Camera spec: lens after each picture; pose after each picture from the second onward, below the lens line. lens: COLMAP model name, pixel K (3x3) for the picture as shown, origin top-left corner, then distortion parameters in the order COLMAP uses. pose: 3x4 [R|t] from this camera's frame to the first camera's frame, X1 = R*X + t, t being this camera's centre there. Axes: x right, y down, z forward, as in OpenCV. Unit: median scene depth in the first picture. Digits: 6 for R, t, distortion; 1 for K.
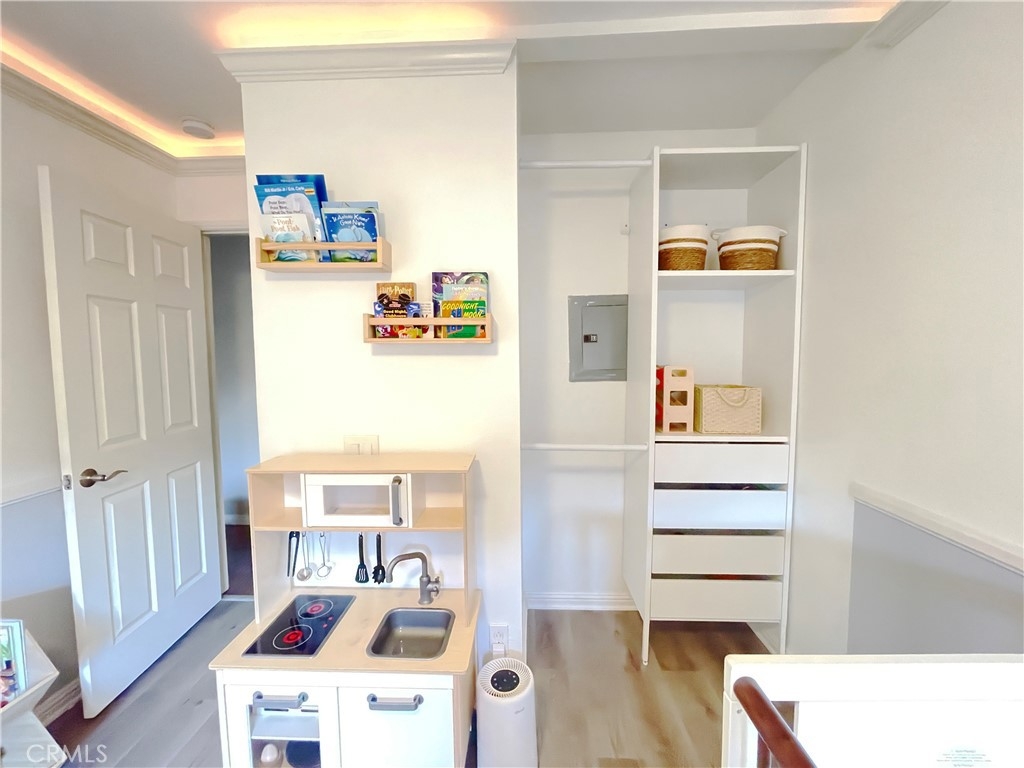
lens RADIAL K [[413.7, 0, 505.3], [0, 413.7, 377.7], [0, 0, 1]] dist [-0.004168, 0.000022]
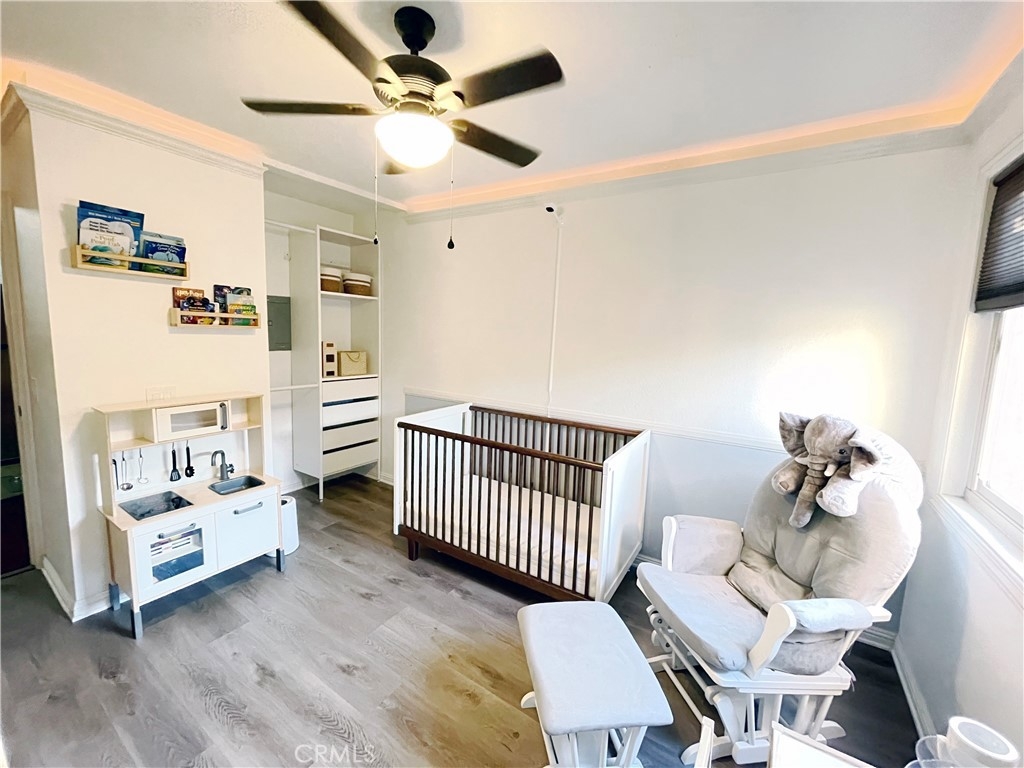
lens RADIAL K [[413.7, 0, 505.3], [0, 413.7, 377.7], [0, 0, 1]] dist [-0.004168, 0.000022]
pose [[0.520782, -0.071071, 0.850726, -1.015858], [0.017721, 0.997214, 0.072460, 0.019013], [-0.853505, -0.022660, 0.520591, -0.877905]]
